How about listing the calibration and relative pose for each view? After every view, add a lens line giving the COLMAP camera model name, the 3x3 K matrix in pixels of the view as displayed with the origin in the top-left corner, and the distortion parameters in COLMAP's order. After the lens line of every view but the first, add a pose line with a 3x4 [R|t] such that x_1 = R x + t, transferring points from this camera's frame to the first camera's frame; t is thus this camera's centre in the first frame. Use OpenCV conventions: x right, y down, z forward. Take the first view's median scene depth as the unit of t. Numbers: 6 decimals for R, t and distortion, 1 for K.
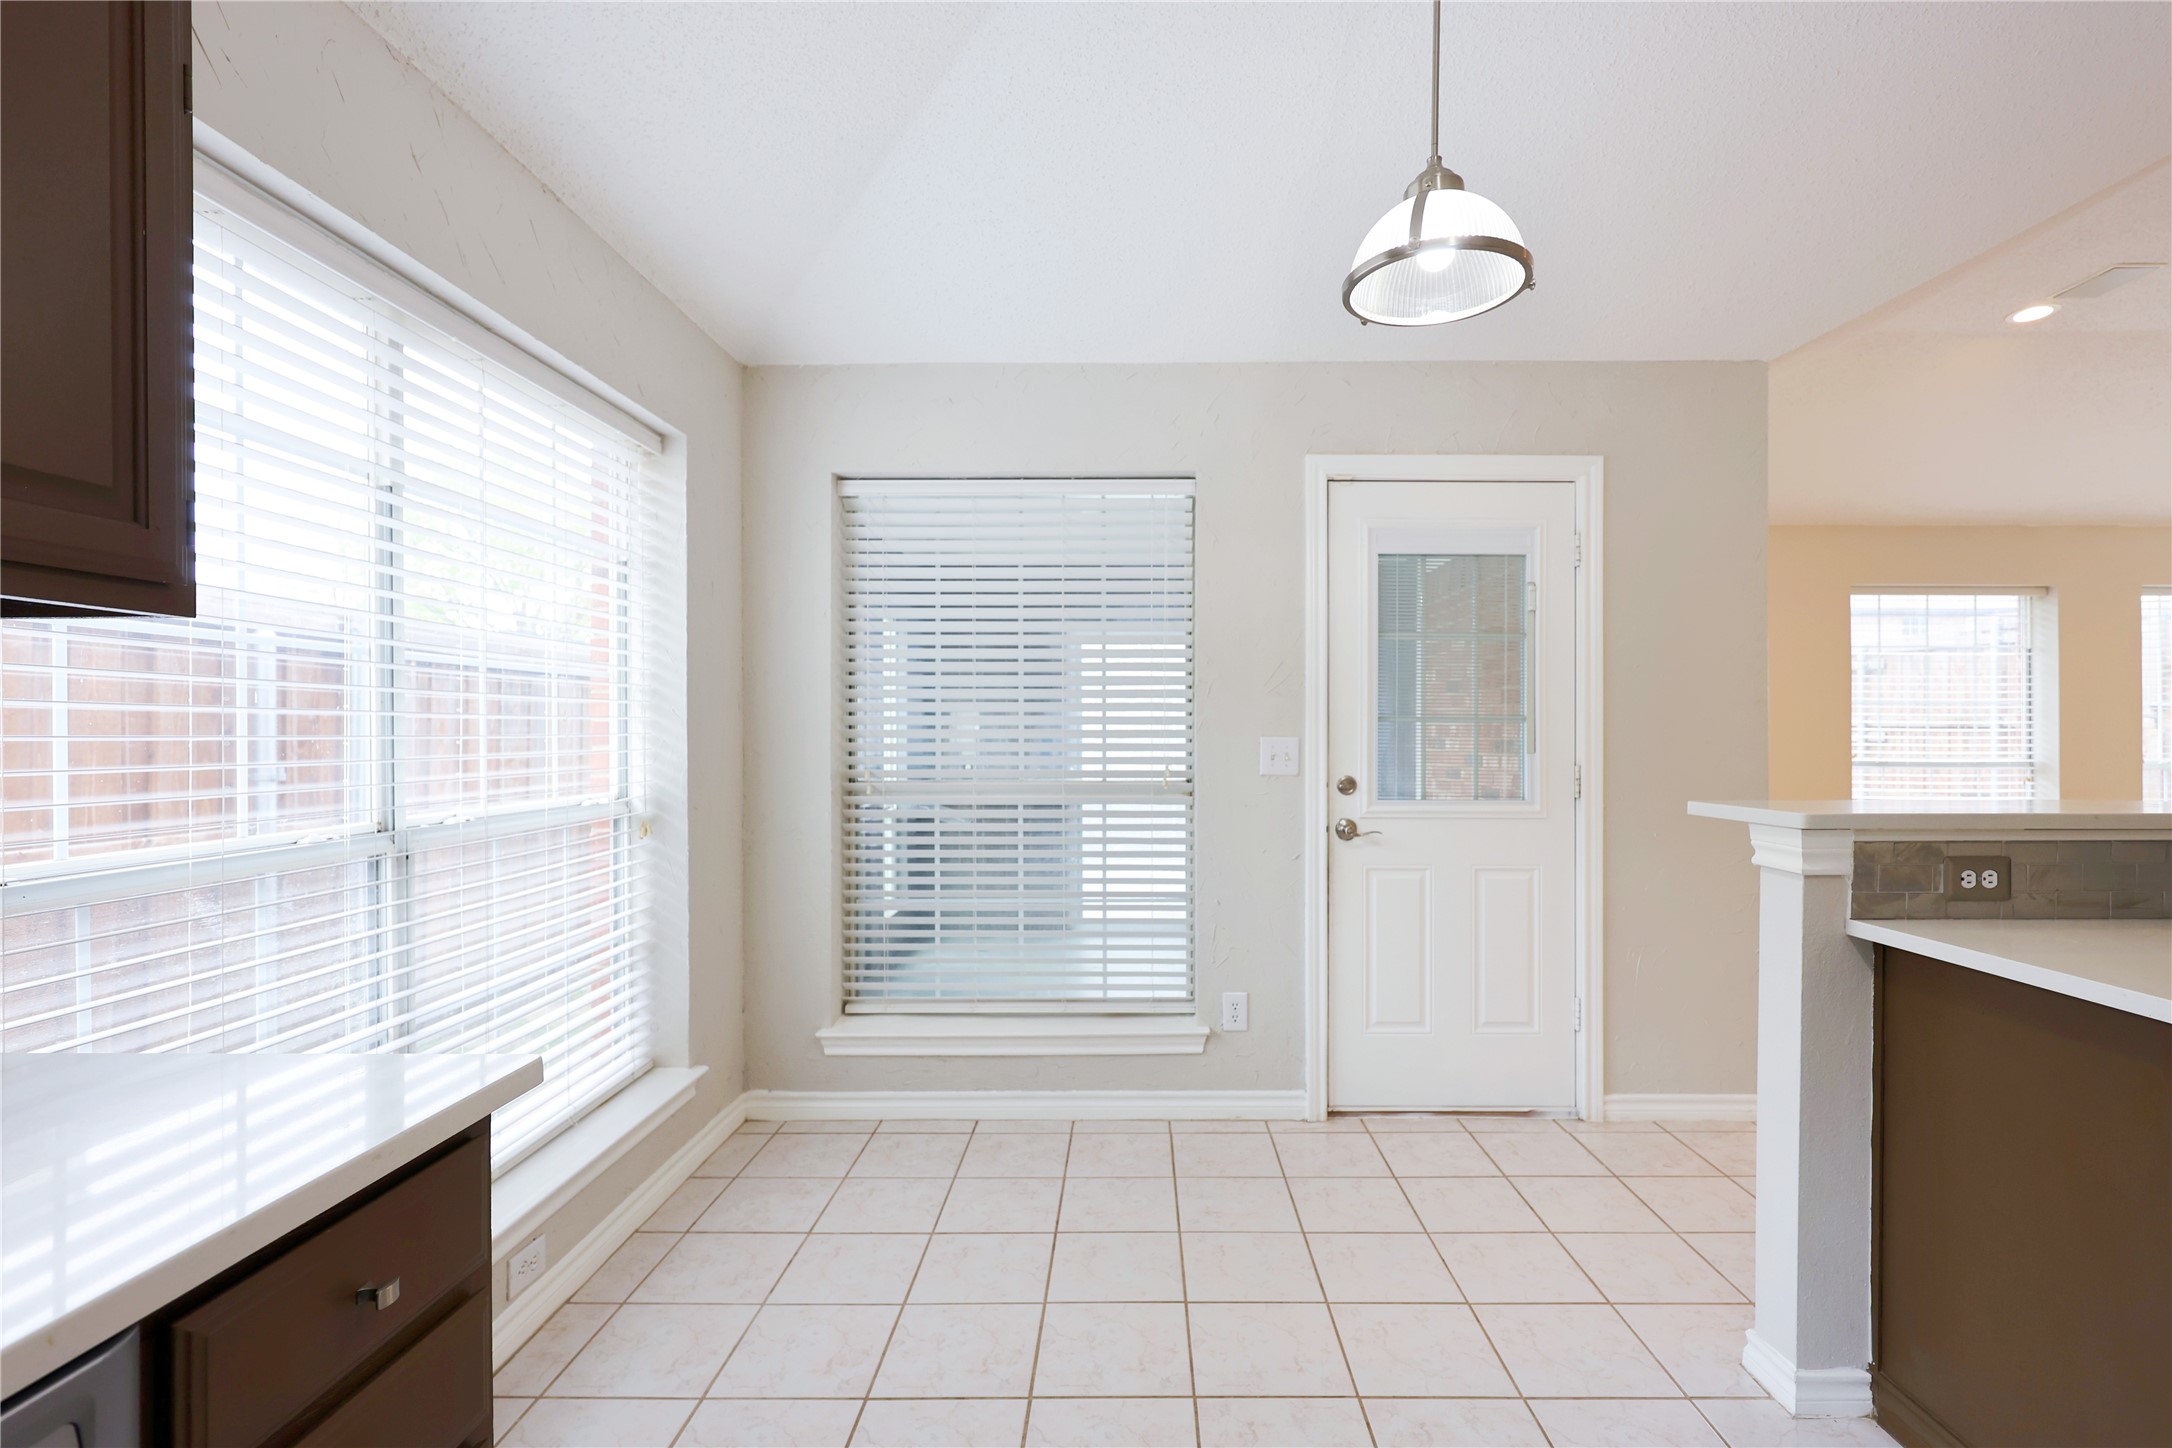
lens RADIAL K [[1021.1, 0, 1097.1], [0, 1021.1, 730.8], [0, 0, 1]] dist [0.004517, -0.000141]
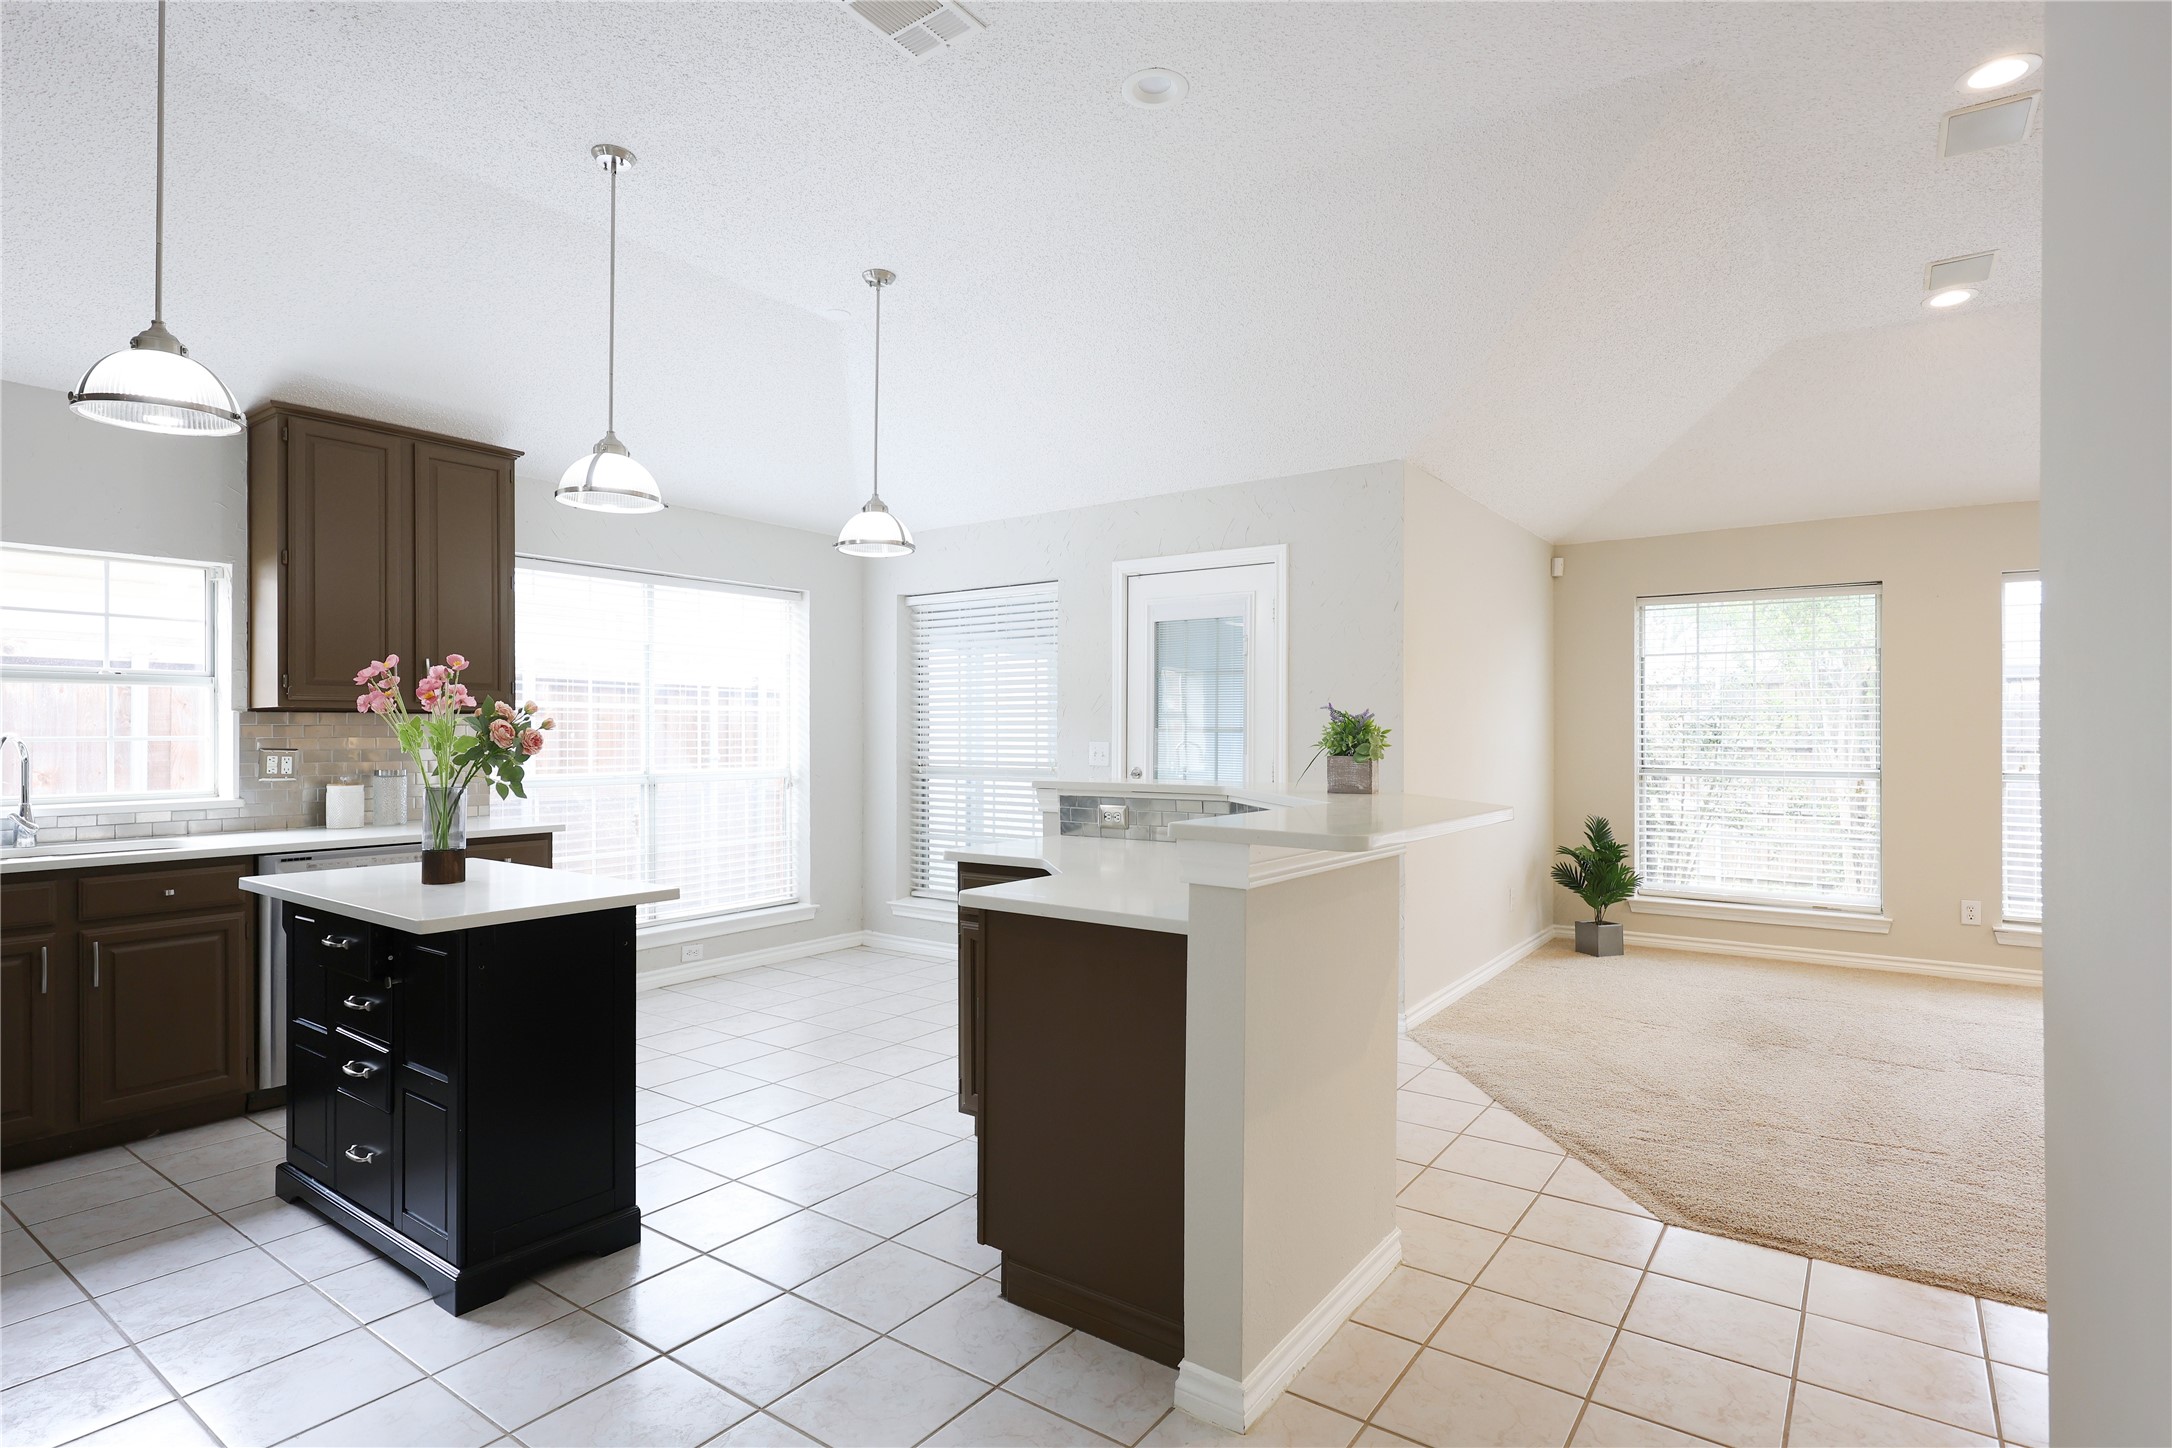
lens RADIAL K [[1090.5, 0, 1085.2], [0, 1090.5, 731.7], [0, 0, 1]] dist [-0.002655, -0.000150]
pose [[0.814093, 0.000288, -0.580735, 1.143558], [-0.003030, 0.999988, -0.003752, -0.003099], [0.580727, 0.004814, 0.814084, -0.386987]]
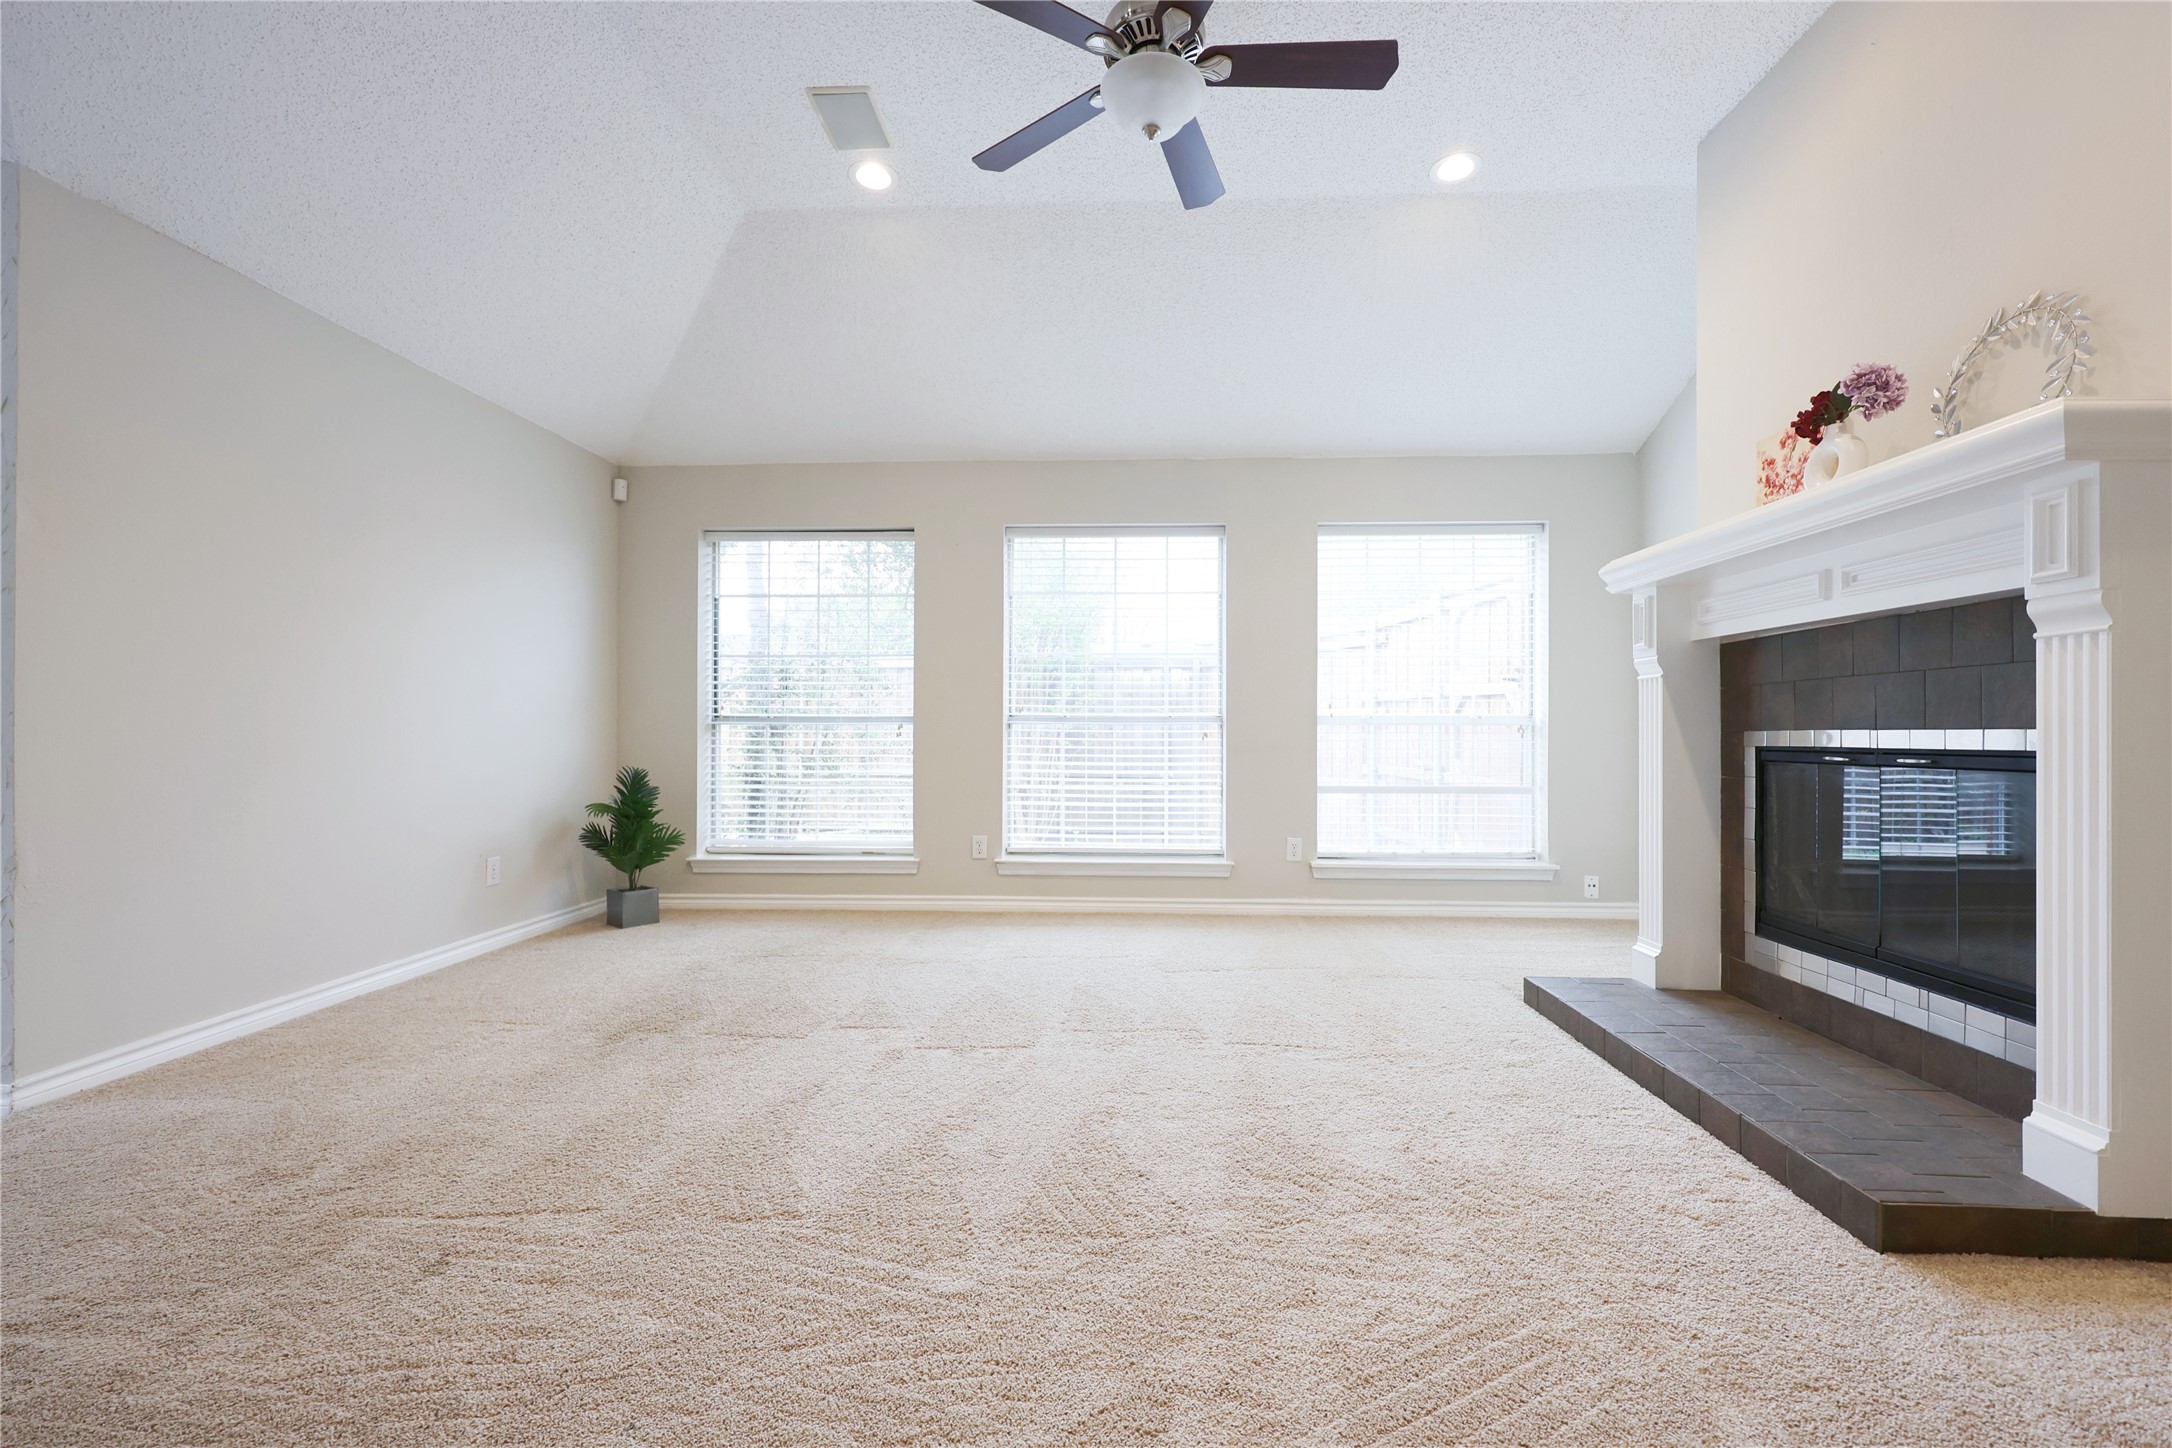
lens RADIAL K [[910.3, 0, 1086.0], [0, 910.3, 724.0], [0, 0, 1]] dist [0.003206, 0.000386]
pose [[0.998500, -0.000366, -0.054747, 1.436790], [-0.000058, 0.999970, -0.007752, 0.058180], [0.054748, 0.007744, 0.998470, 0.143395]]
